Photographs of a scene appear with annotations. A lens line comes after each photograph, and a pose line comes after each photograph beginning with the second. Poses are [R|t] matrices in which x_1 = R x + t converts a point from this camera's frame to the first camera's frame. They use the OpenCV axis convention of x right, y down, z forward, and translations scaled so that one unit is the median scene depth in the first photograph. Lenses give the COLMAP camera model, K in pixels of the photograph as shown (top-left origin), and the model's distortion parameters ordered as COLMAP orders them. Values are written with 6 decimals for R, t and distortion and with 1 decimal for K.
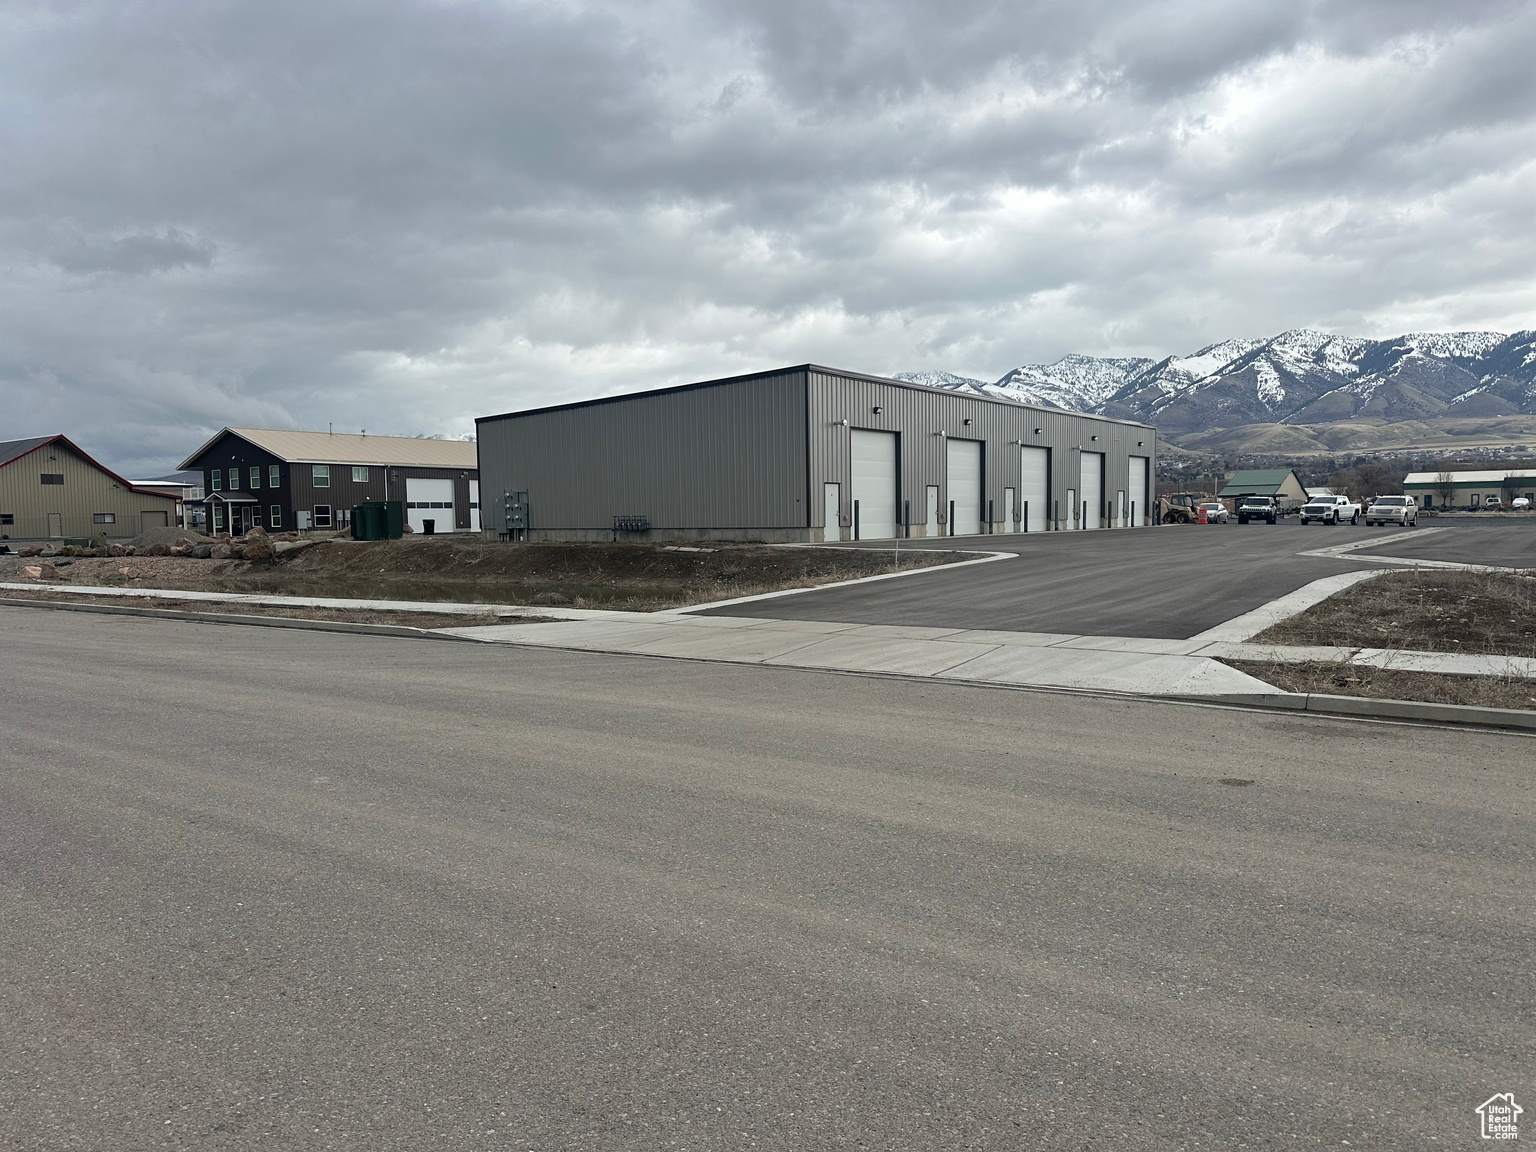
lens RADIAL K [[1065.7, 0, 766.0], [0, 1065.7, 581.9], [0, 0, 1]] dist [-0.005466, -0.007235]
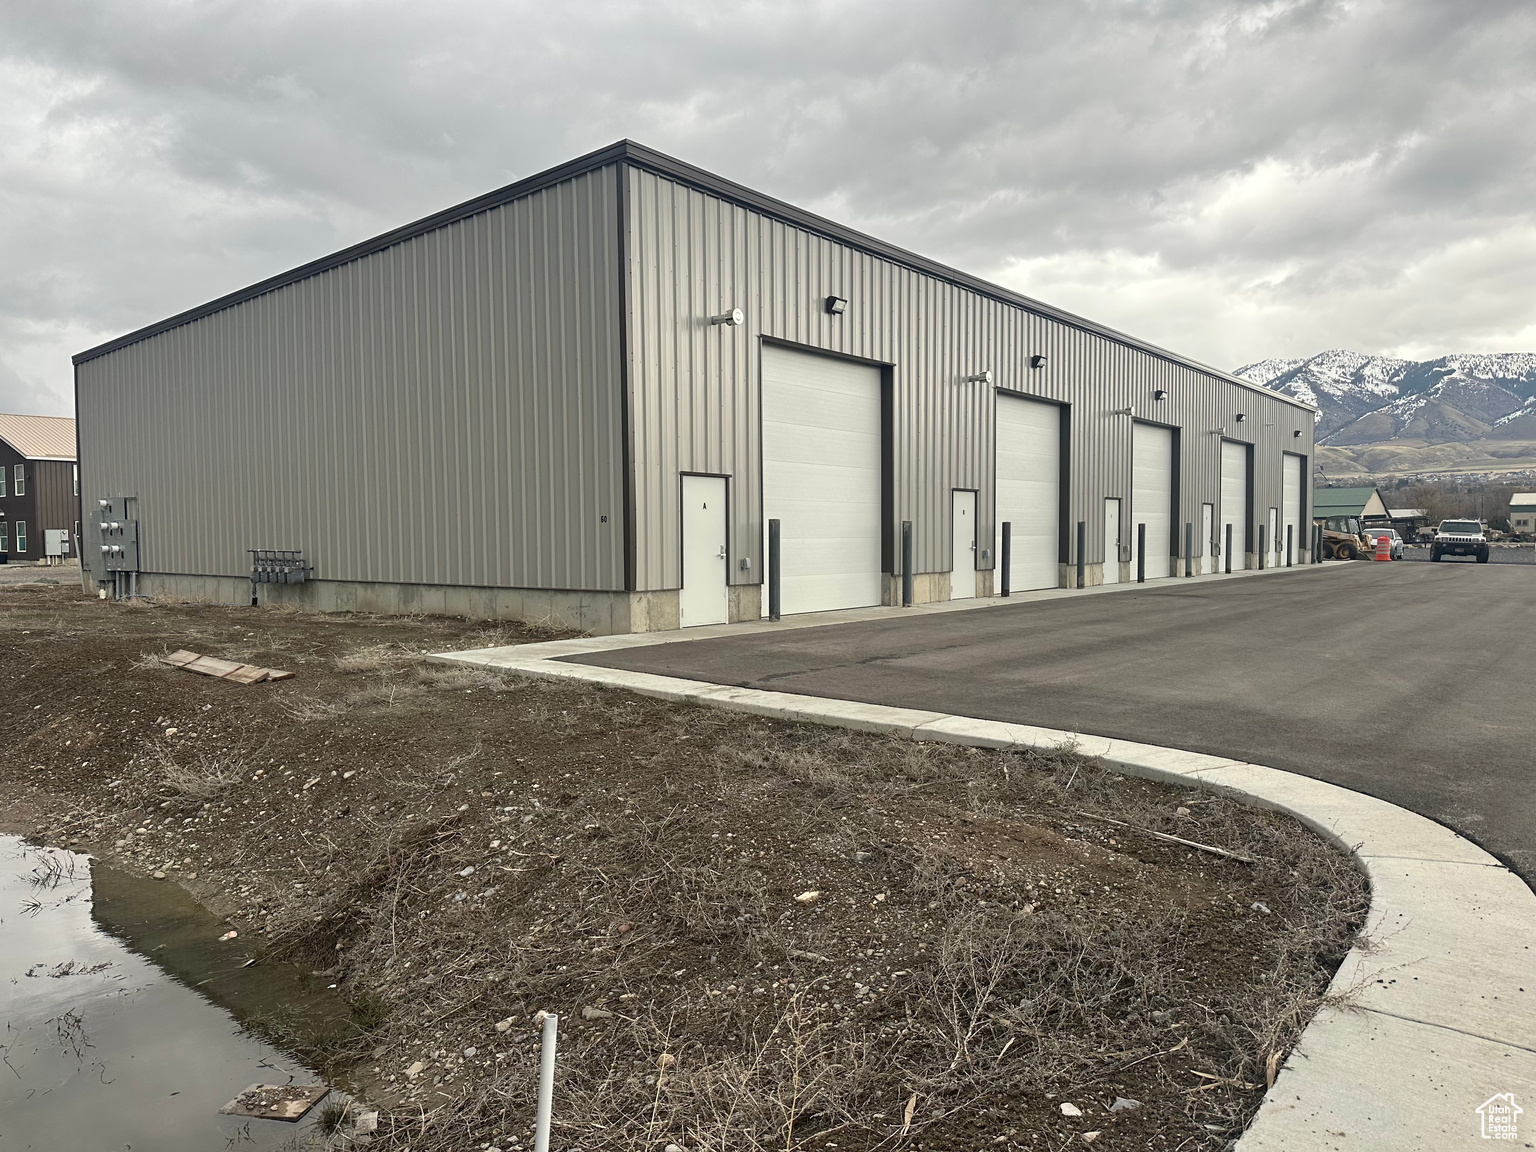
lens RADIAL K [[1065.7, 0, 764.1], [0, 1065.7, 587.1], [0, 0, 1]] dist [-0.005466, -0.007235]
pose [[0.999556, 0.009248, -0.028318, 0.075987], [-0.009607, 0.999875, -0.012578, -0.037938], [0.028198, 0.012844, 0.999520, 0.492800]]
